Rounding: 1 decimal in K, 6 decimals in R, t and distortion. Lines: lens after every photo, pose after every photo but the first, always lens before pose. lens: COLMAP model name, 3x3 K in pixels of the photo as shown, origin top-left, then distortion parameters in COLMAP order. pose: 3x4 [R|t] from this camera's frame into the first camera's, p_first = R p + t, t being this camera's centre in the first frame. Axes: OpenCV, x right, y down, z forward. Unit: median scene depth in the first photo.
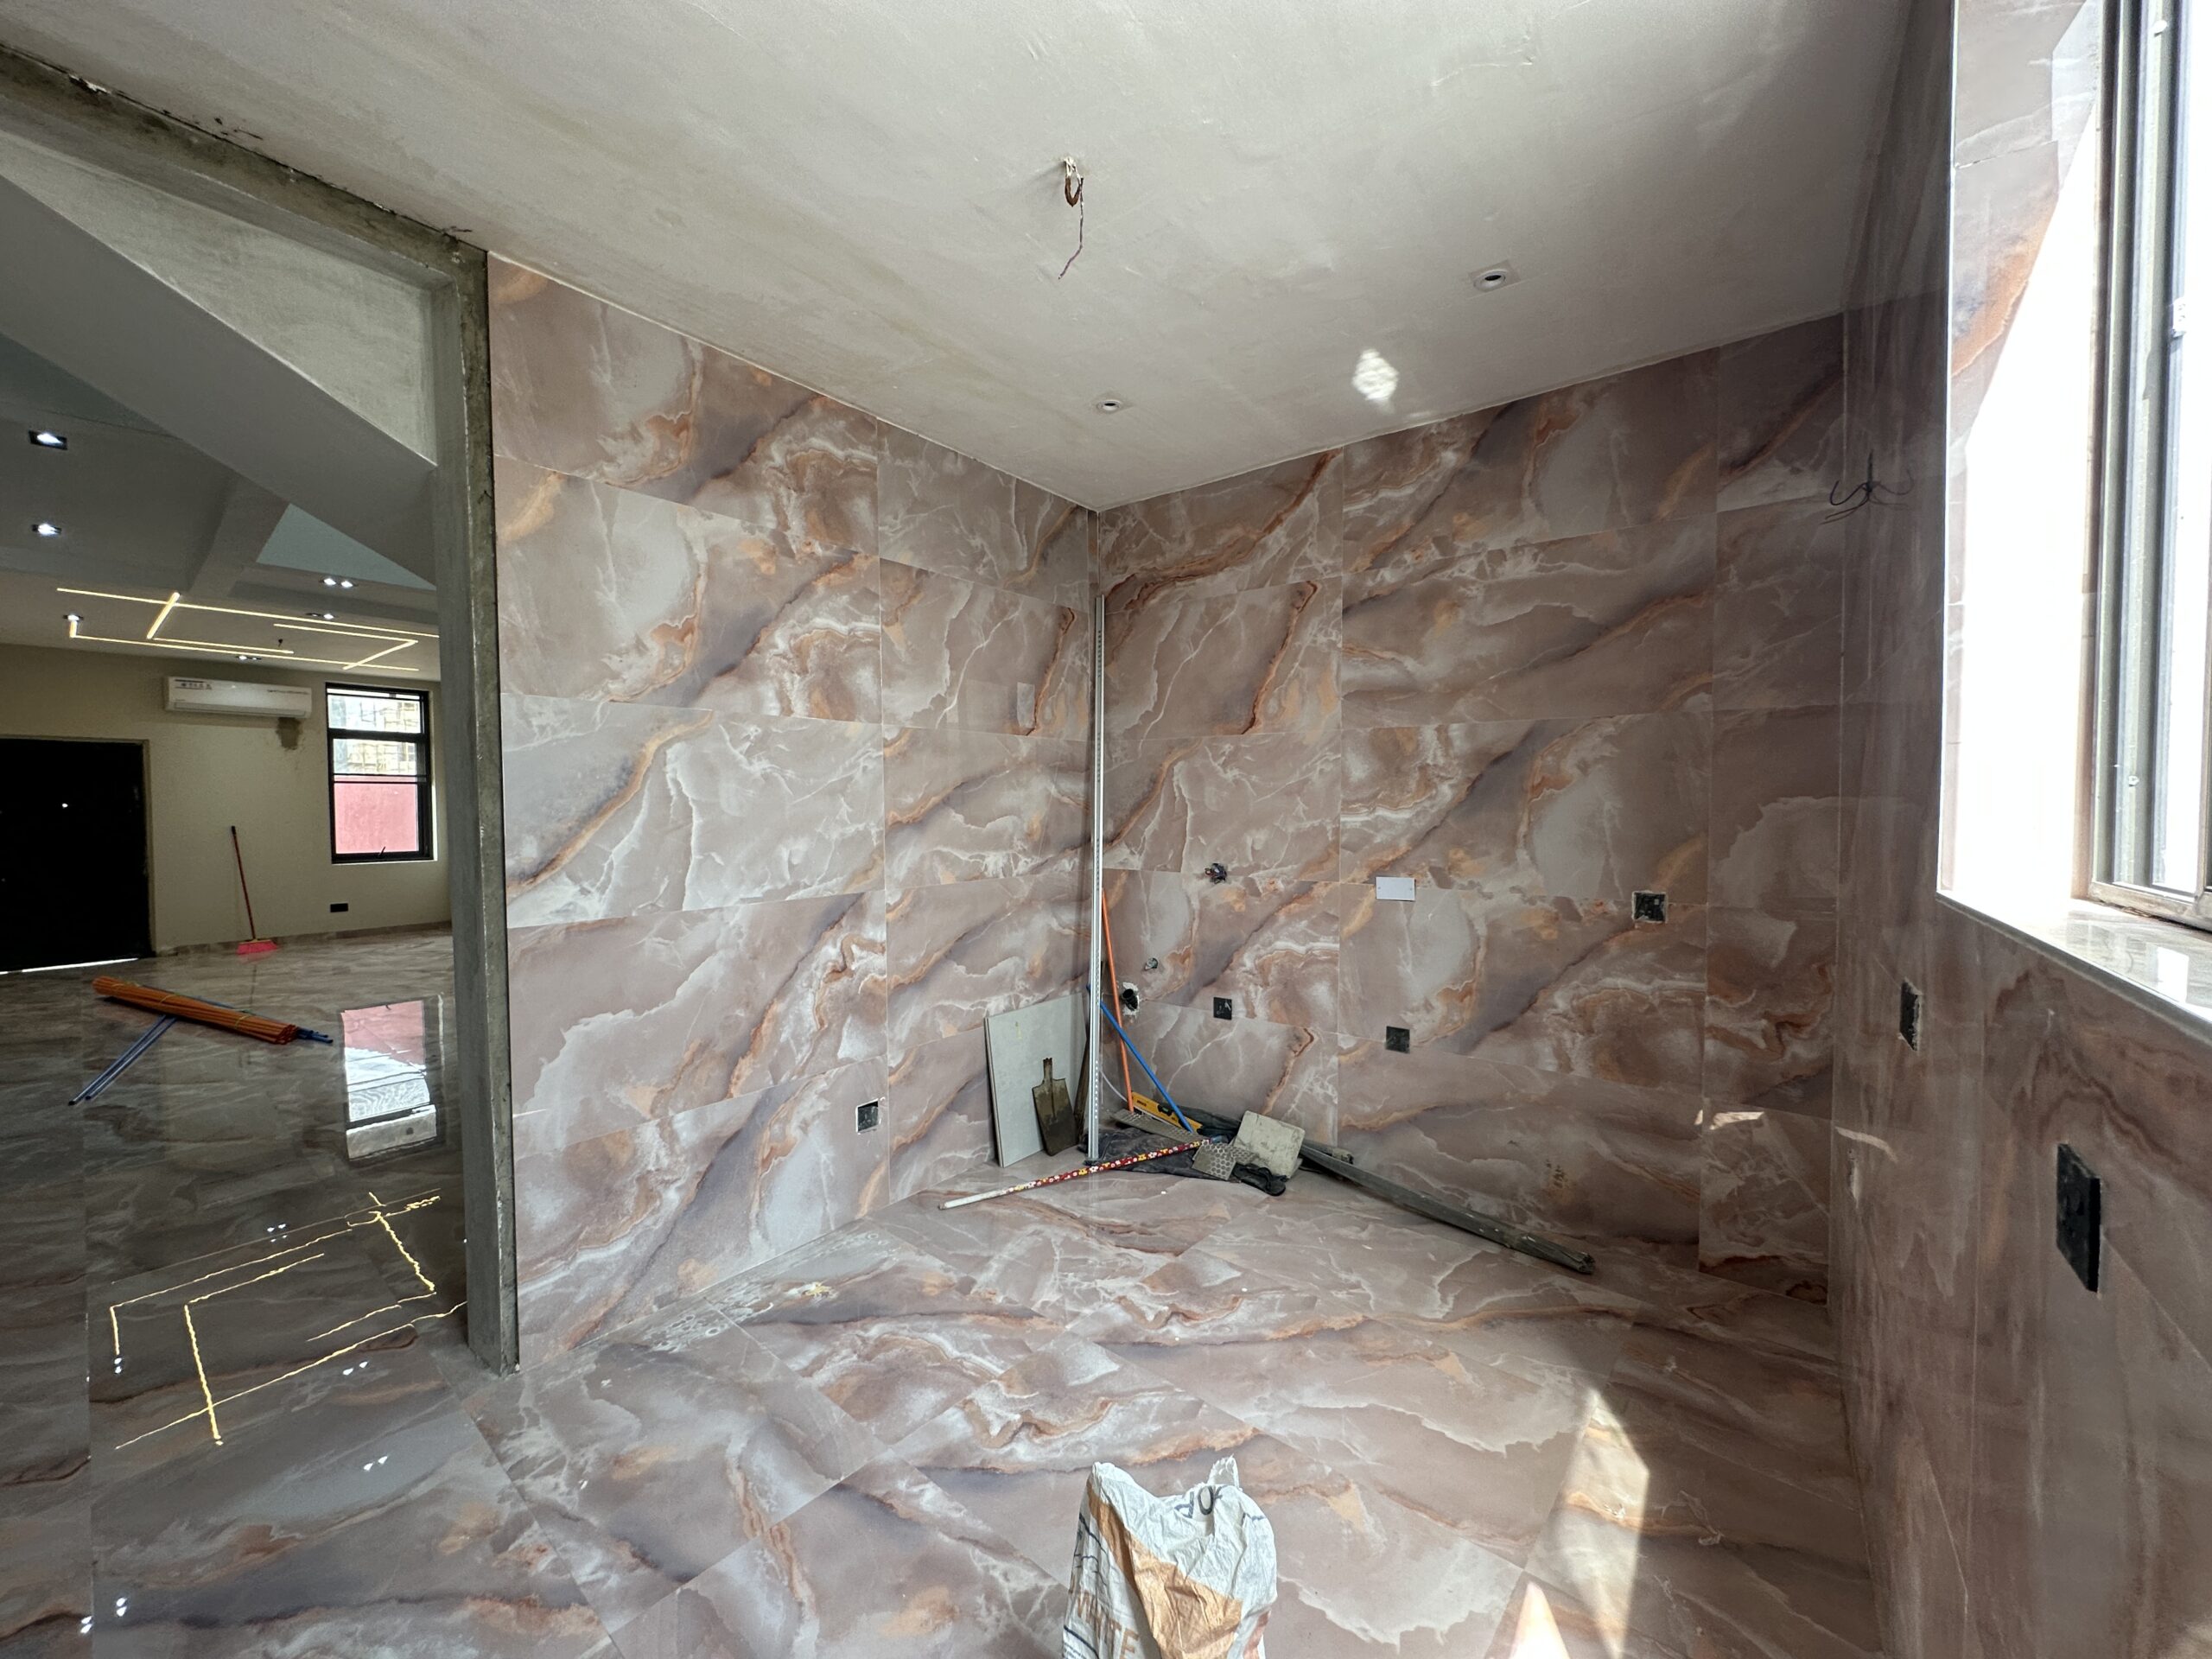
lens RADIAL K [[914.2, 0, 1116.0], [0, 914.2, 830.1], [0, 0, 1]] dist [-0.003597, 0.000003]
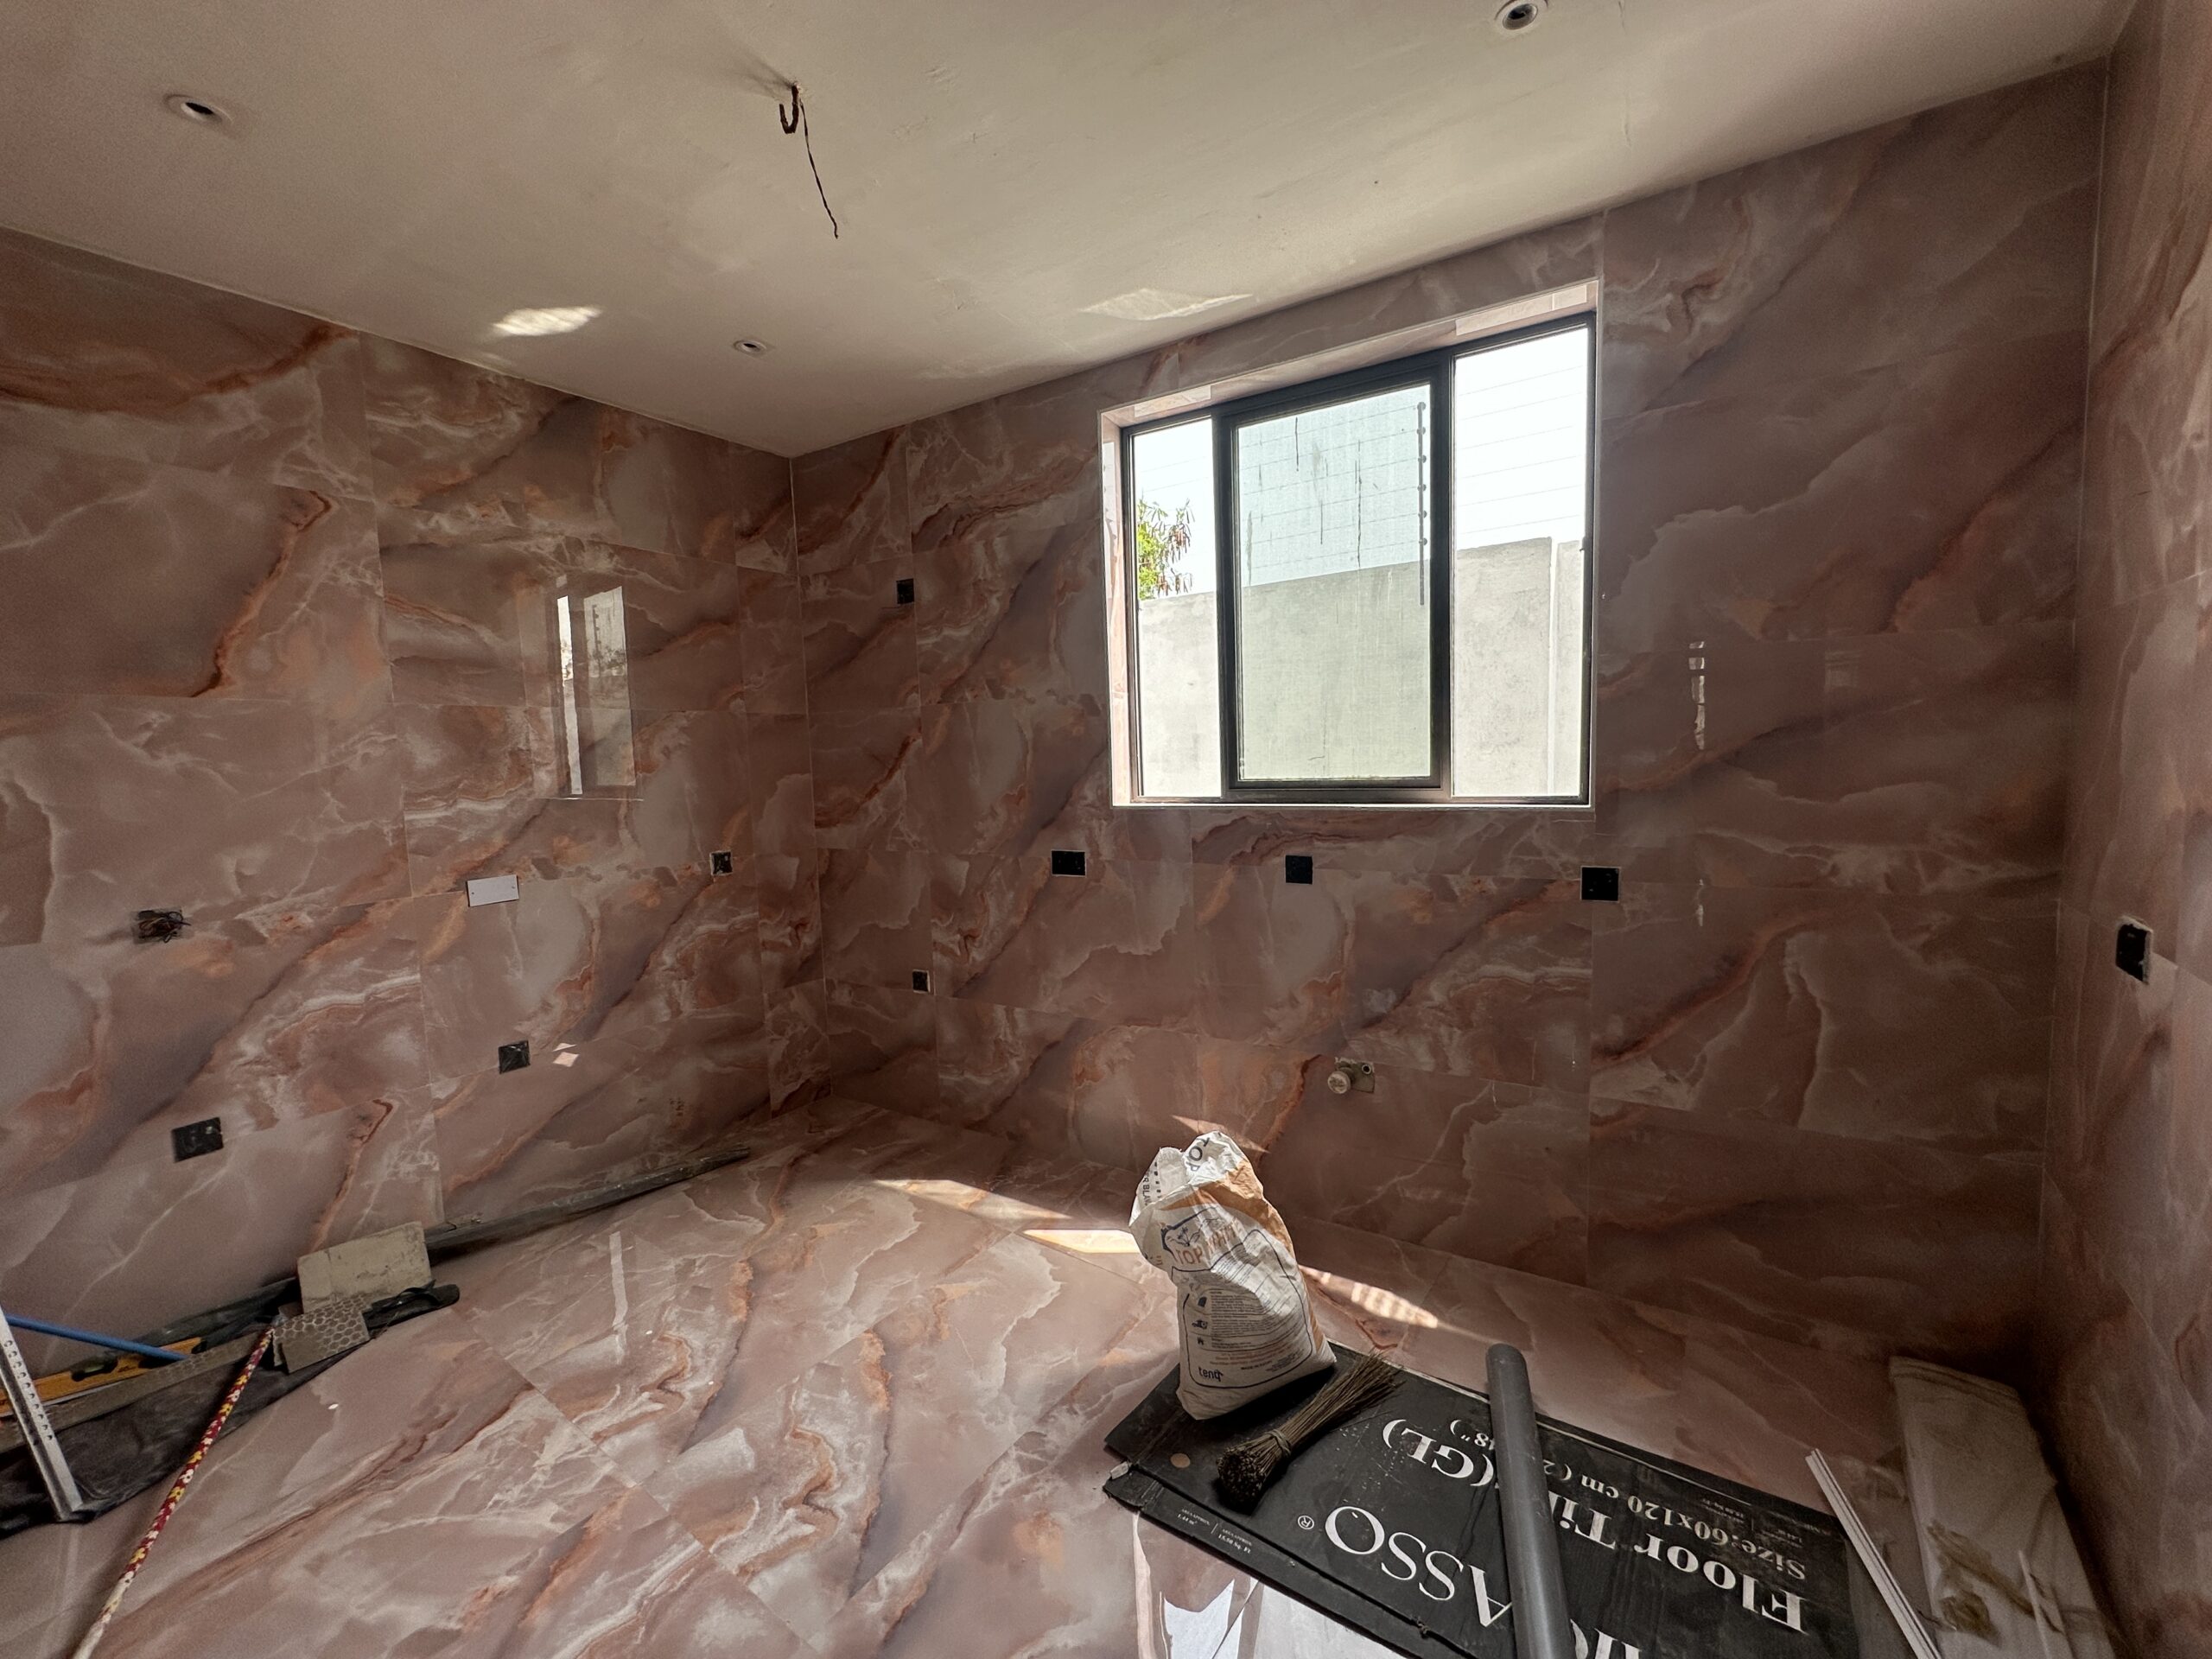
lens RADIAL K [[914.2, 0, 1116.0], [0, 914.2, 830.1], [0, 0, 1]] dist [-0.003597, 0.000003]
pose [[-0.112653, -0.078492, 0.990529, -0.648140], [0.062338, 0.994353, 0.085884, -0.032619], [-0.991677, 0.071423, -0.107124, 0.512539]]
